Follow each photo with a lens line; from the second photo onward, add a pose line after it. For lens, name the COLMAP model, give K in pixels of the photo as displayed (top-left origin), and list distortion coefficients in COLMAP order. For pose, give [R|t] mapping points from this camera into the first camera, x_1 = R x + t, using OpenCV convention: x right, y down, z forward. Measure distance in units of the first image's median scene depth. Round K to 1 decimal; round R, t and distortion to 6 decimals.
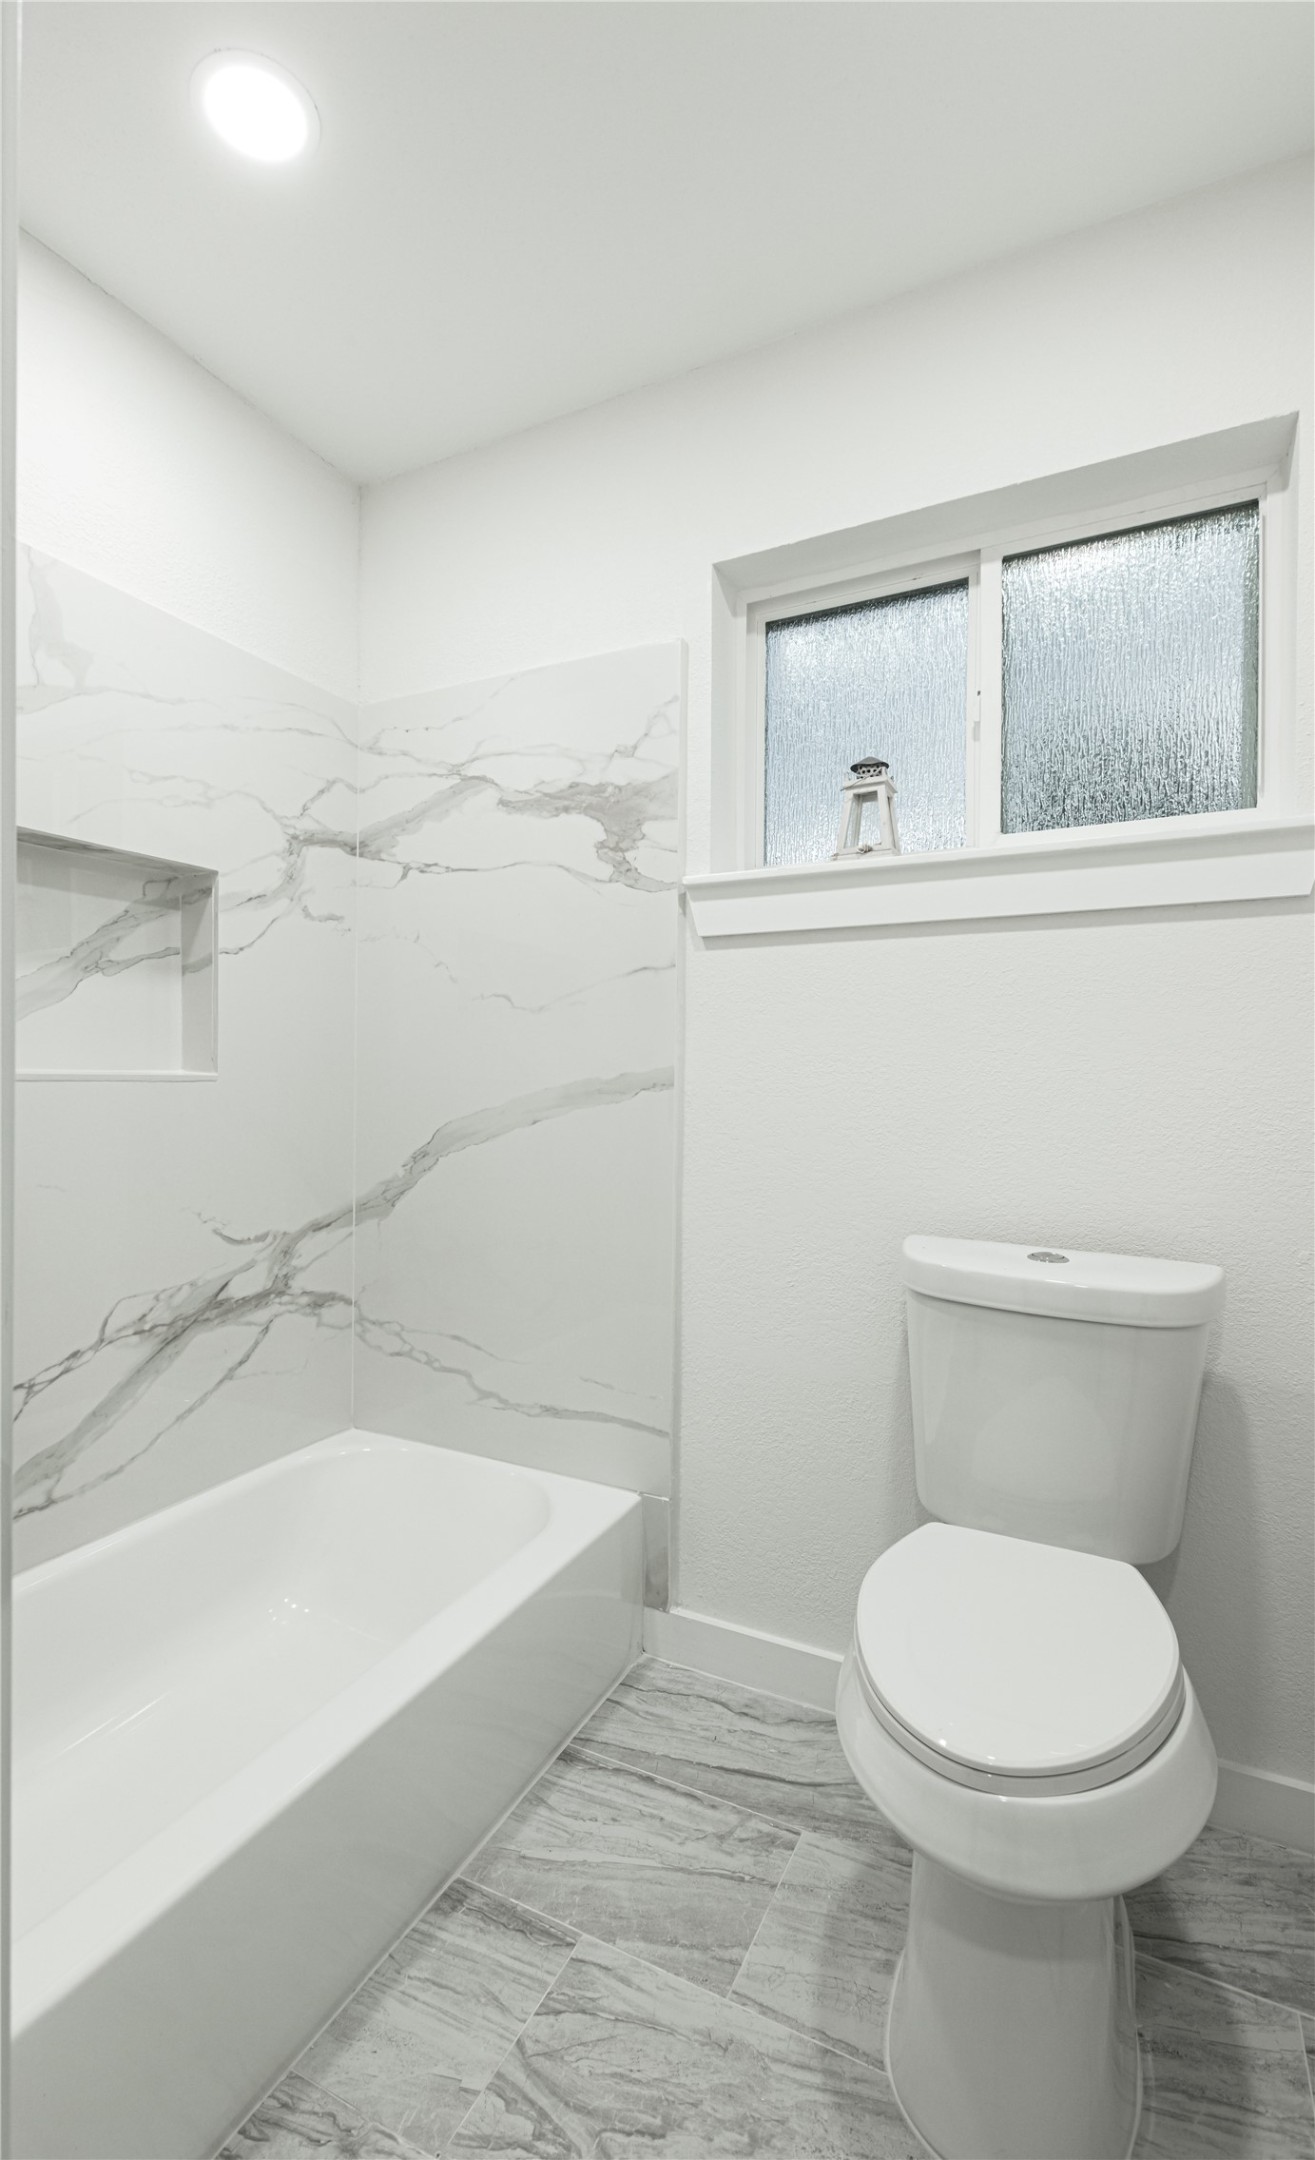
lens RADIAL K [[984.6, 0, 653.9], [0, 984.6, 1088.3], [0, 0, 1]] dist [0.001218, 0.000332]
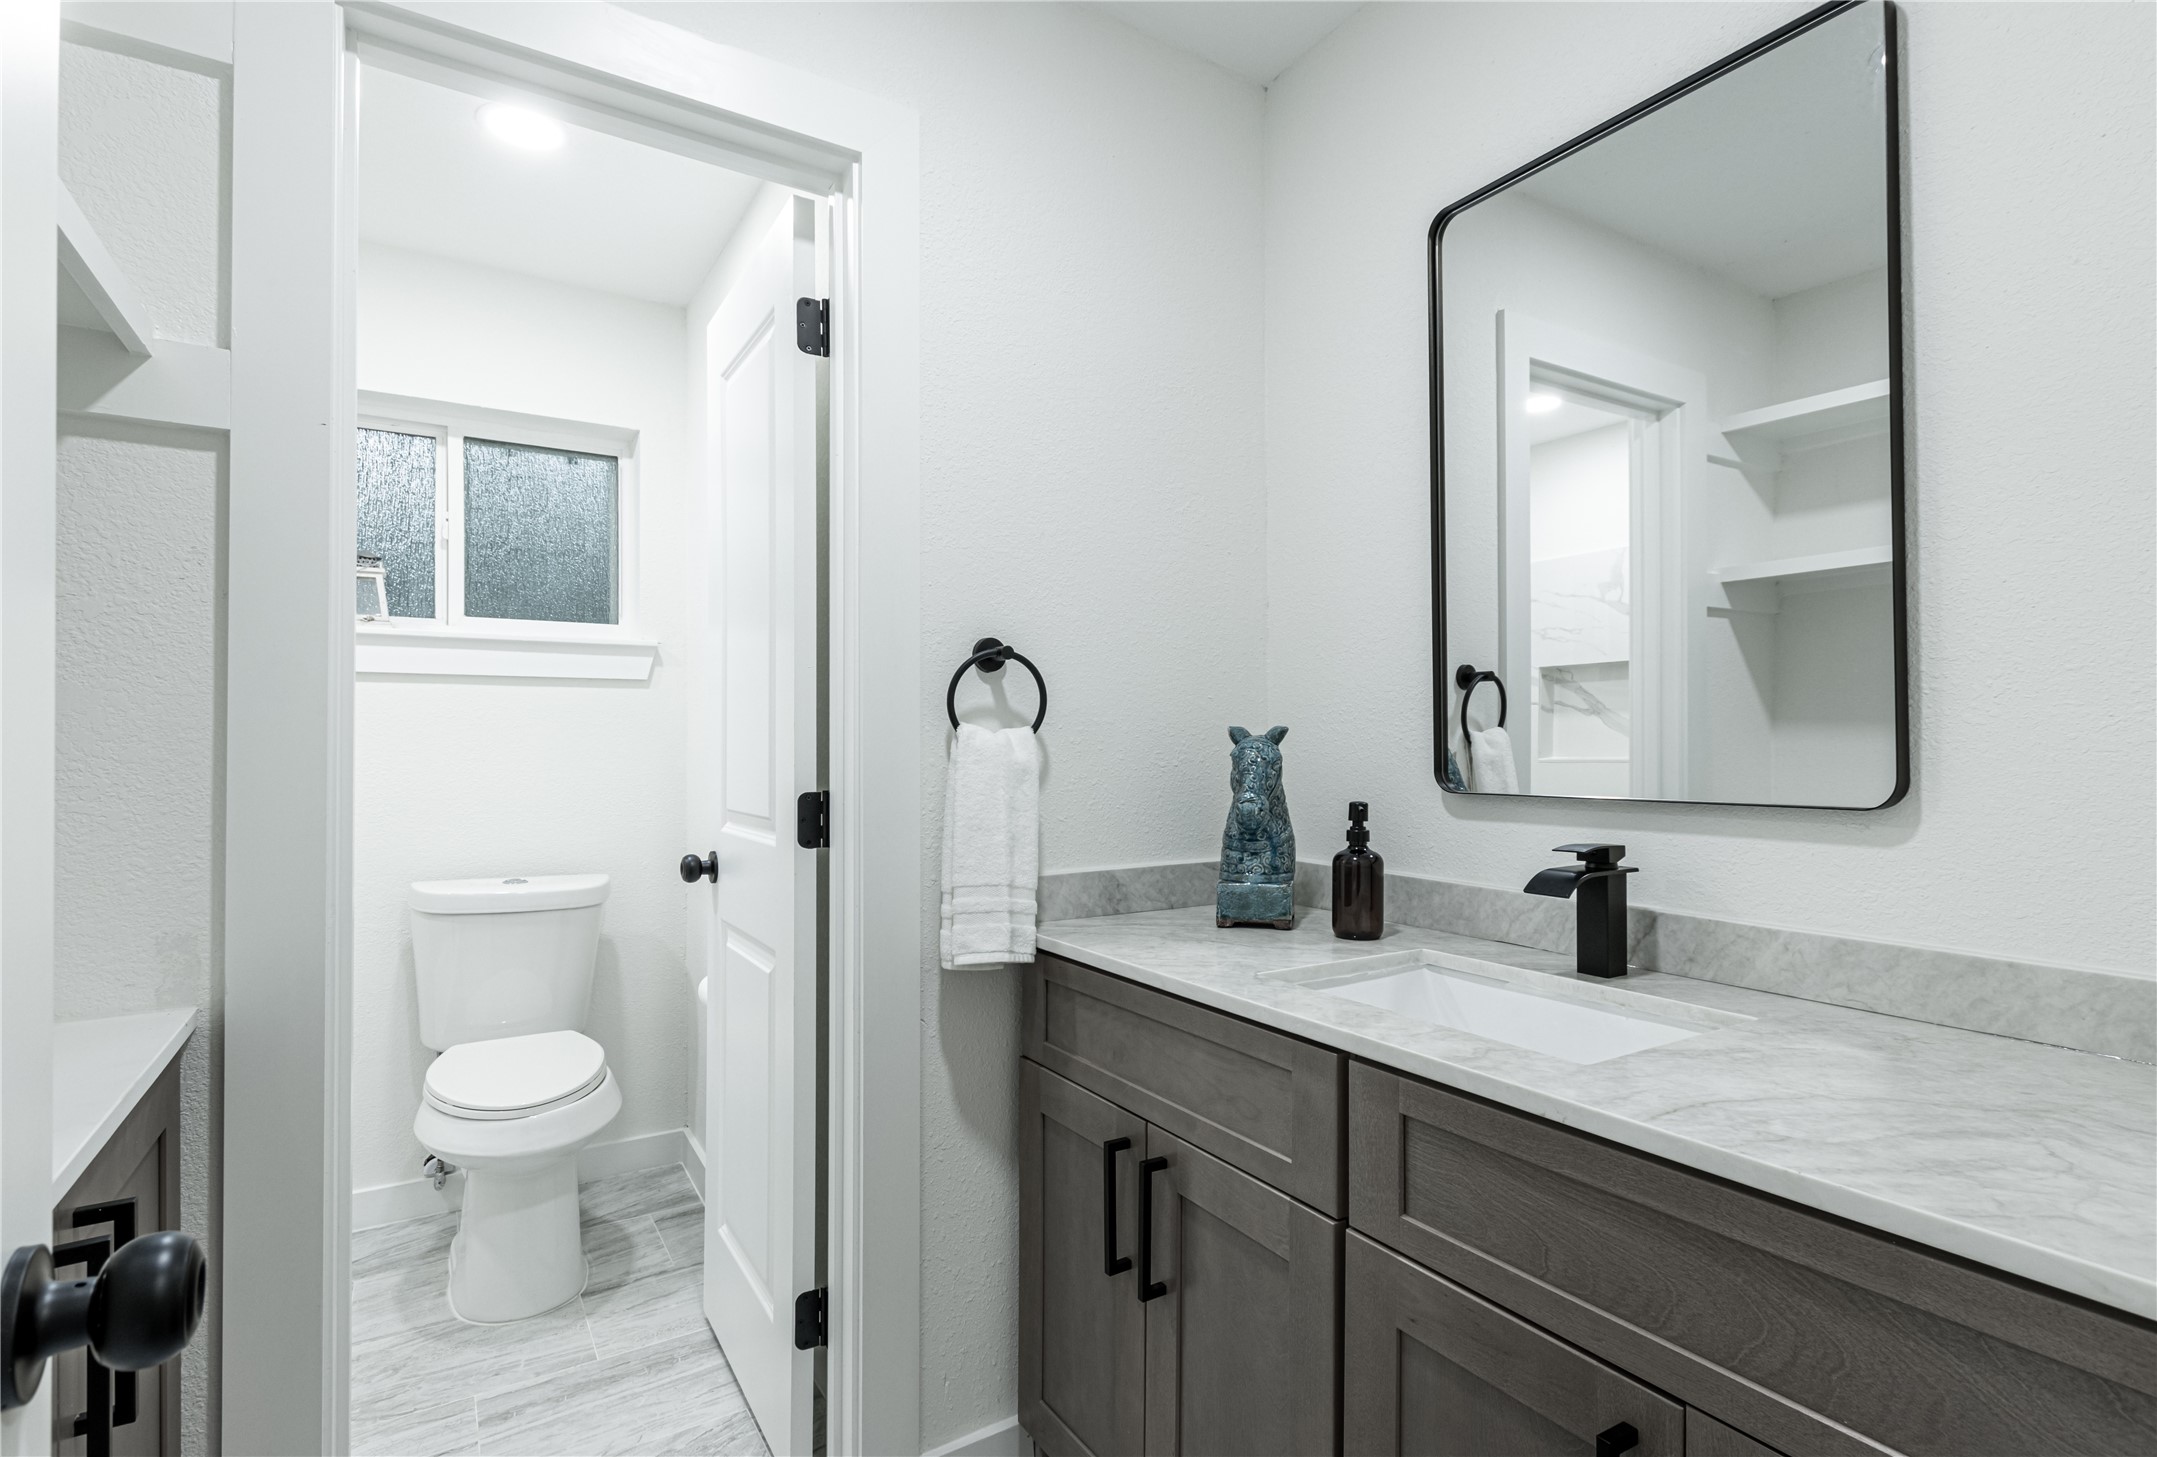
lens RADIAL K [[999.9, 0, 1073.1], [0, 999.9, 738.4], [0, 0, 1]] dist [0.007611, -0.001871]
pose [[0.511114, 0.001912, 0.859511, -0.639320], [0.006889, 0.999956, -0.006321, -0.064003], [-0.859485, 0.009152, 0.511079, -0.776967]]
